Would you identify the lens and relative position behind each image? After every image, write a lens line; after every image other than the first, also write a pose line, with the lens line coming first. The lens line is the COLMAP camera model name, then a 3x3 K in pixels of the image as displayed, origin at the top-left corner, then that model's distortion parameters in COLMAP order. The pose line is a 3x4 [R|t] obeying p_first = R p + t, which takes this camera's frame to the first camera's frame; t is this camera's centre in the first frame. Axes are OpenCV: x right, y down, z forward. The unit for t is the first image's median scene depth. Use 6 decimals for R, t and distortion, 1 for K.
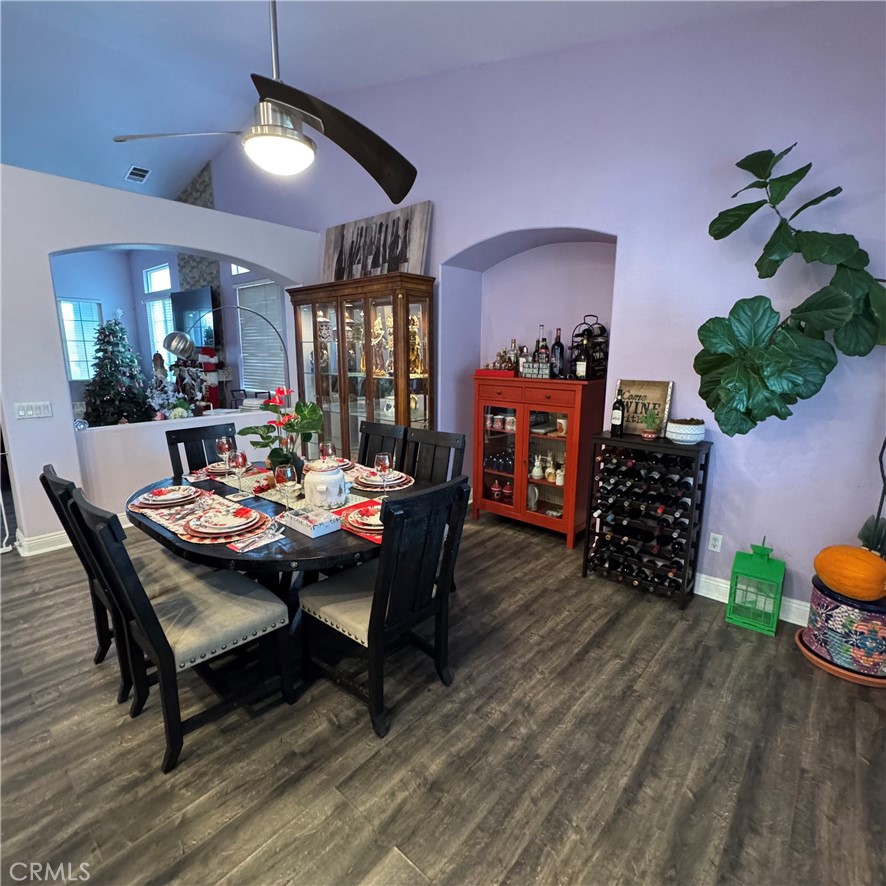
lens RADIAL K [[471.2, 0, 443.0], [0, 471.2, 443.0], [0, 0, 1]] dist [-0.003376, -0.000205]
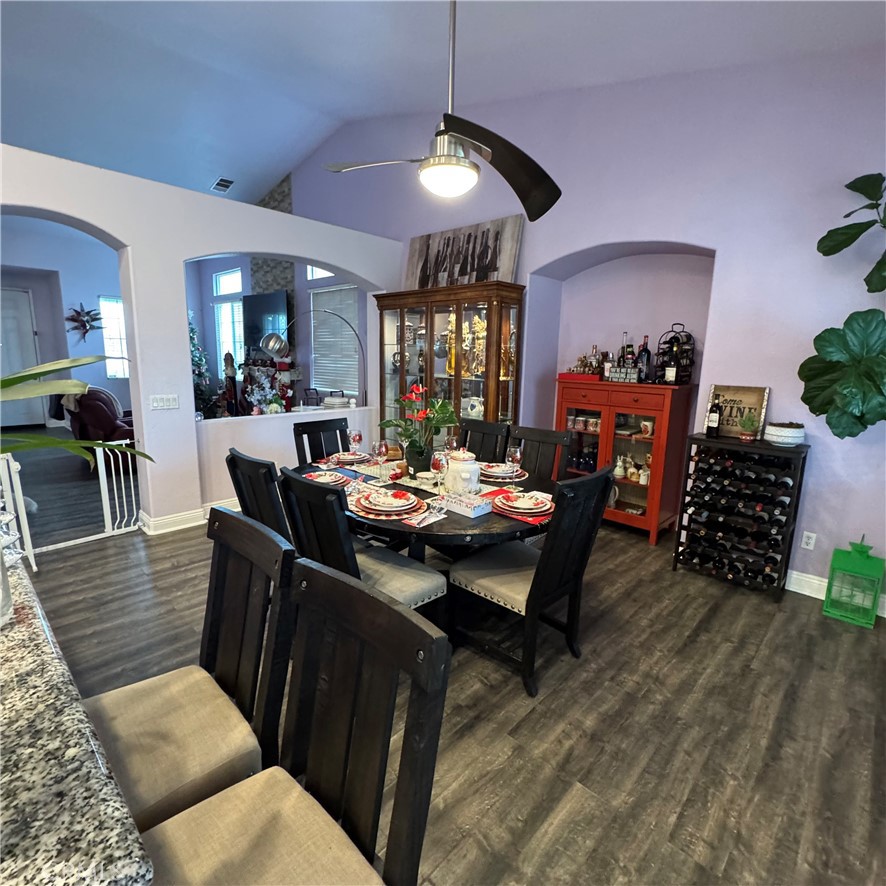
lens RADIAL K [[471.2, 0, 443.0], [0, 471.2, 443.0], [0, 0, 1]] dist [-0.003376, -0.000205]
pose [[0.998855, 0.024790, -0.040918, -0.217427], [-0.025146, 0.999650, -0.008204, 0.023469], [0.040700, 0.009223, 0.999129, -0.095297]]
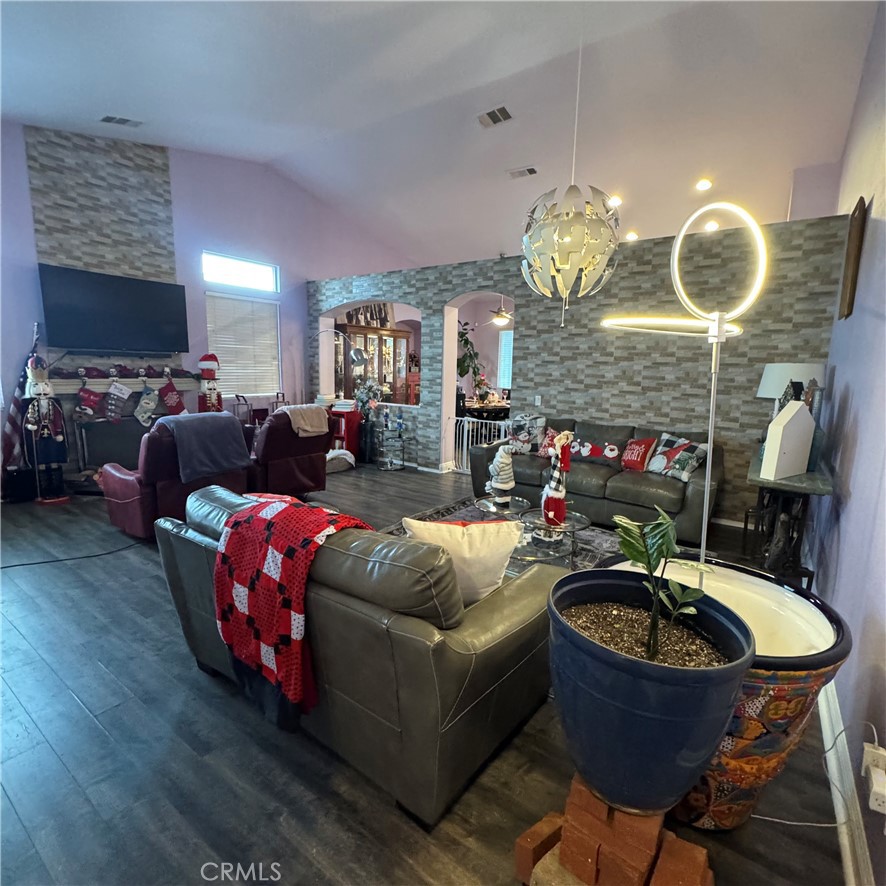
lens RADIAL K [[471.2, 0, 443.0], [0, 471.2, 443.0], [0, 0, 1]] dist [-0.003376, -0.000205]
pose [[-0.089786, -0.165037, 0.982192, -3.625422], [0.169851, 0.969191, 0.178380, -0.272172], [-0.981371, 0.182843, -0.058988, 1.476151]]
